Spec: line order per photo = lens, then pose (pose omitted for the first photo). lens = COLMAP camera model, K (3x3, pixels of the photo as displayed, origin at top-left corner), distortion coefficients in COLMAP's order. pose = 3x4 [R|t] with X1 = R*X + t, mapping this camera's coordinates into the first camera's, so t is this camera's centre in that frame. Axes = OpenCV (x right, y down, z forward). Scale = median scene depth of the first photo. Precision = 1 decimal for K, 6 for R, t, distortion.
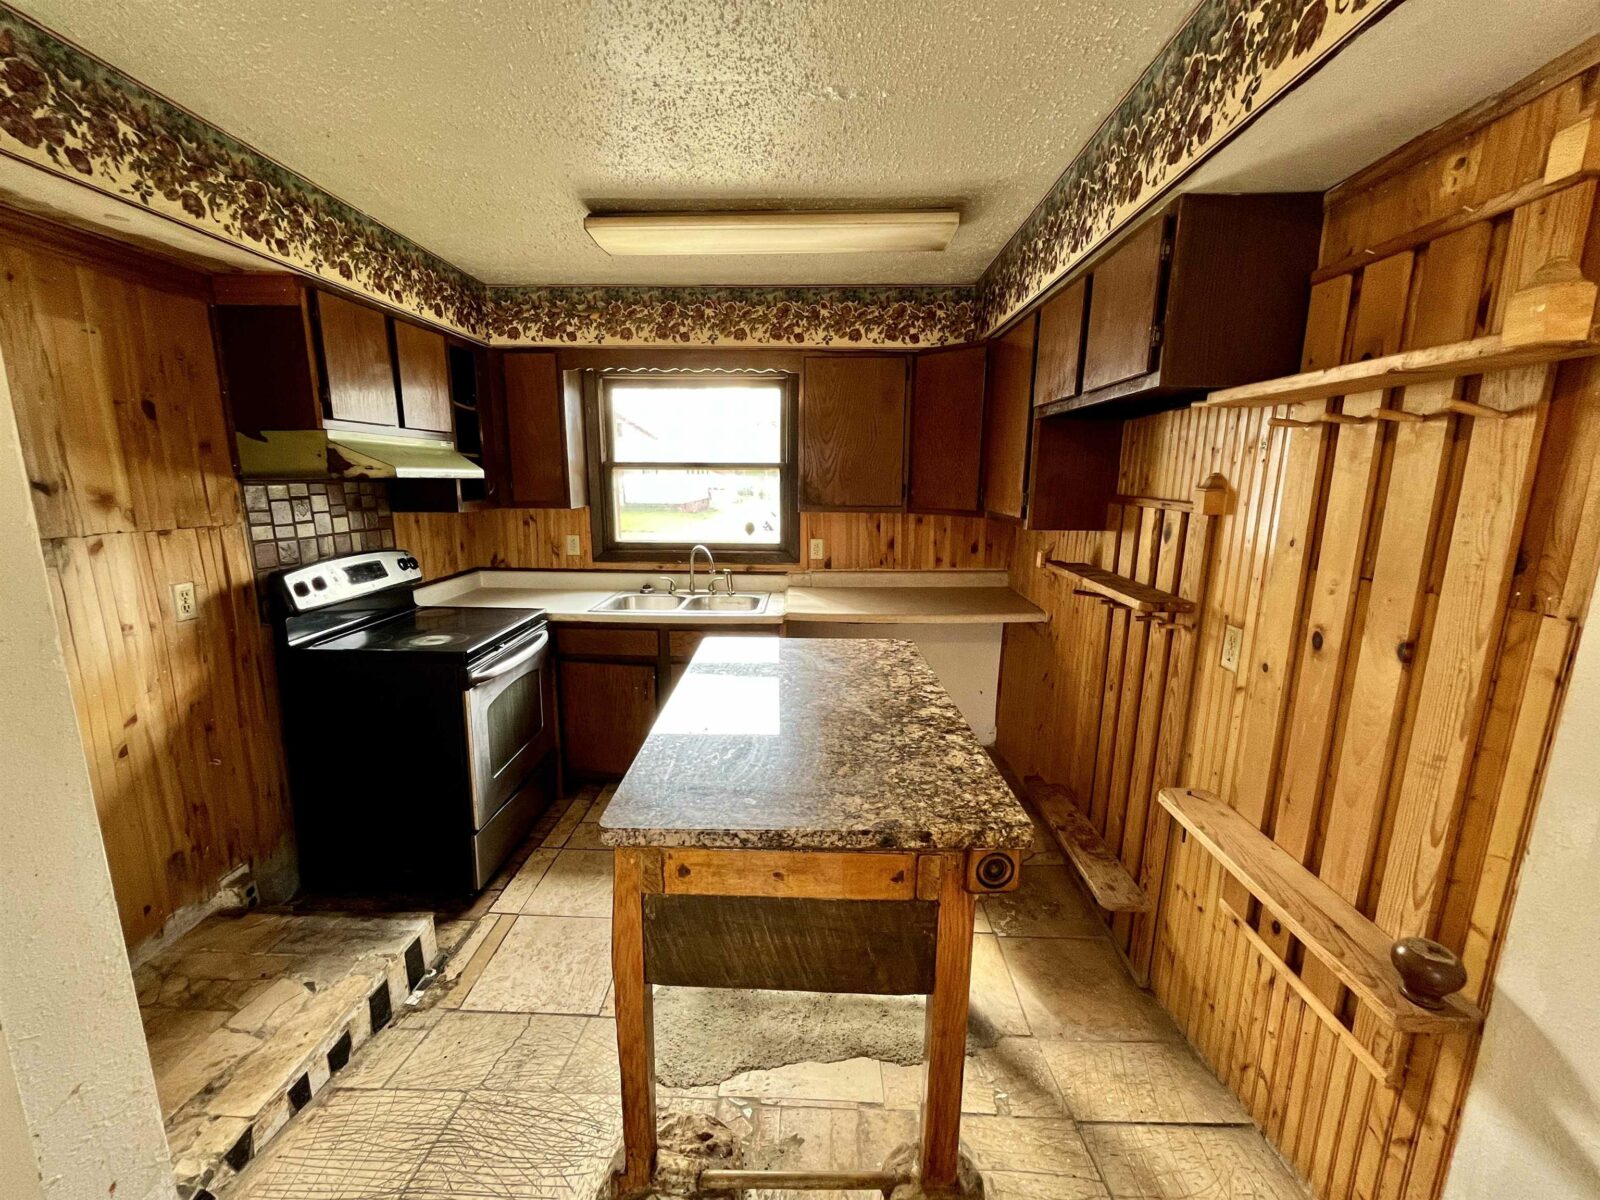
lens RADIAL K [[653.3, 0, 804.5], [0, 653.3, 597.6], [0, 0, 1]] dist [-0.002205, 0.000775]
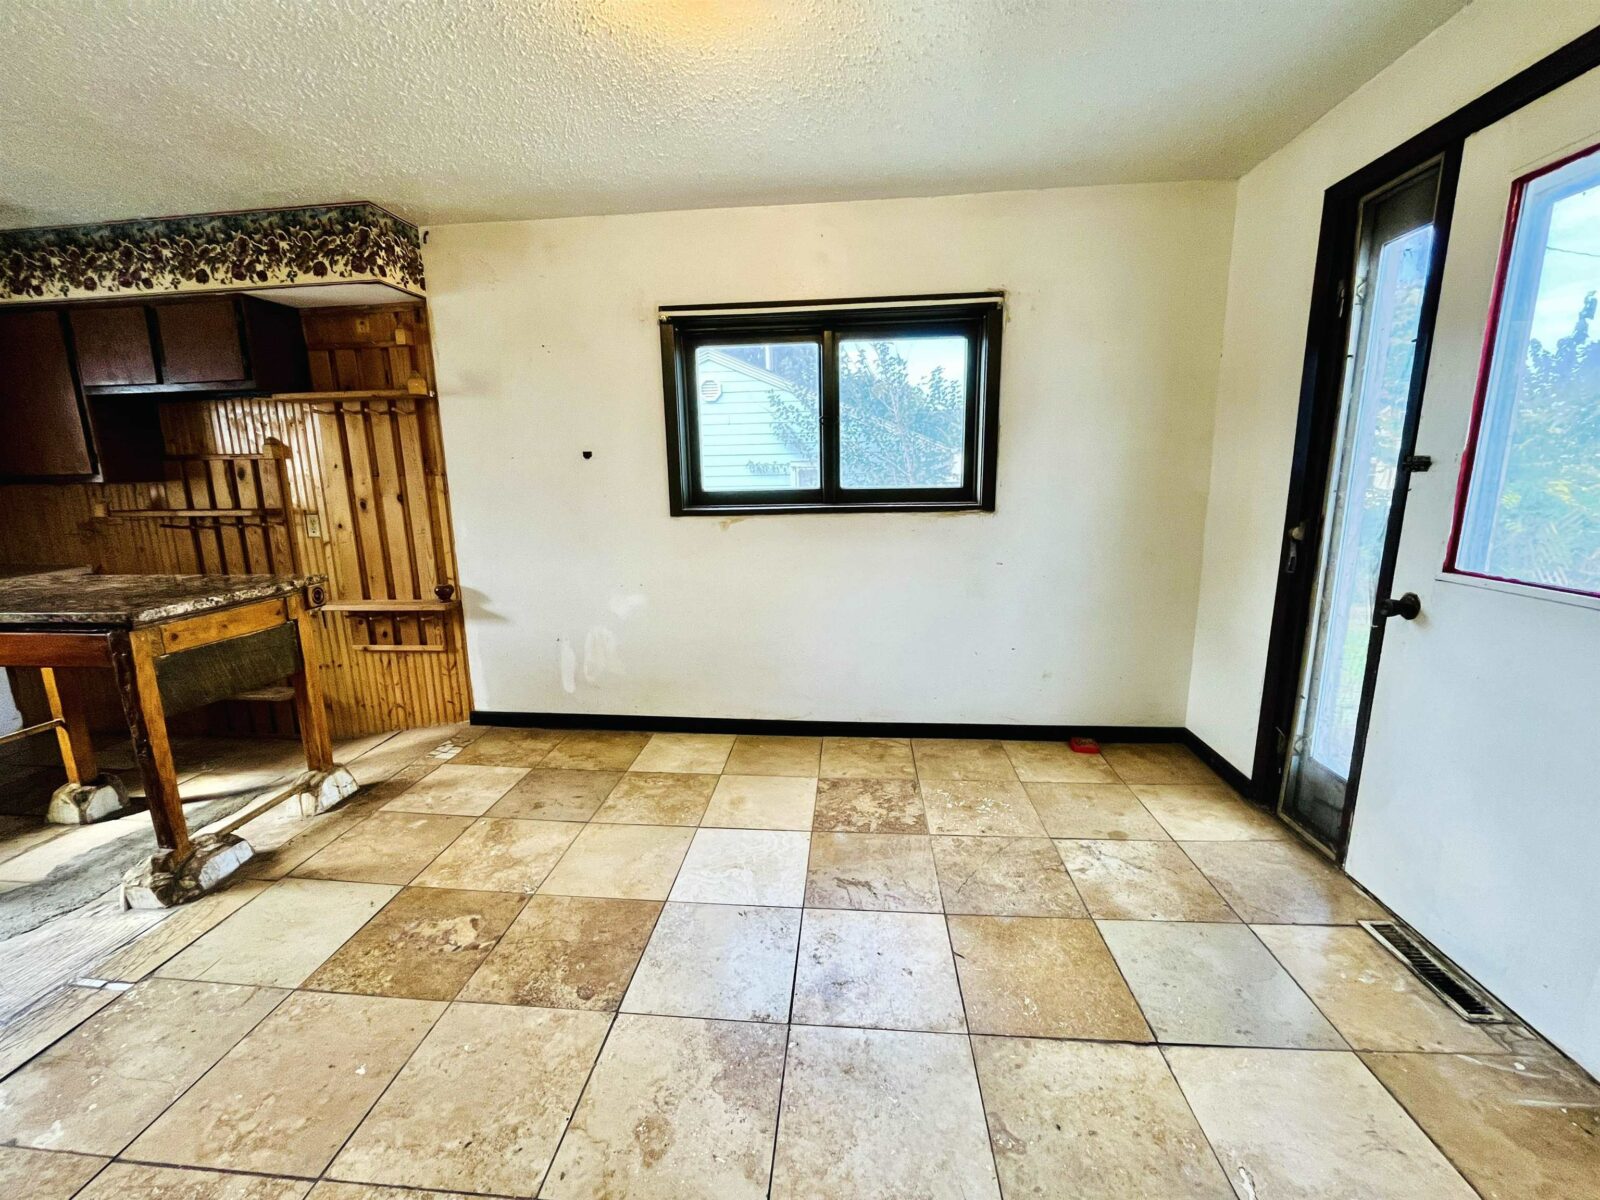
lens RADIAL K [[653.3, 0, 800.2], [0, 653.3, 594.4], [0, 0, 1]] dist [-0.002205, 0.000775]
pose [[0.060783, -0.192276, 0.979457, -1.520804], [0.211869, 0.961396, 0.175583, 0.300079], [-0.975406, 0.196844, 0.099174, -0.731691]]
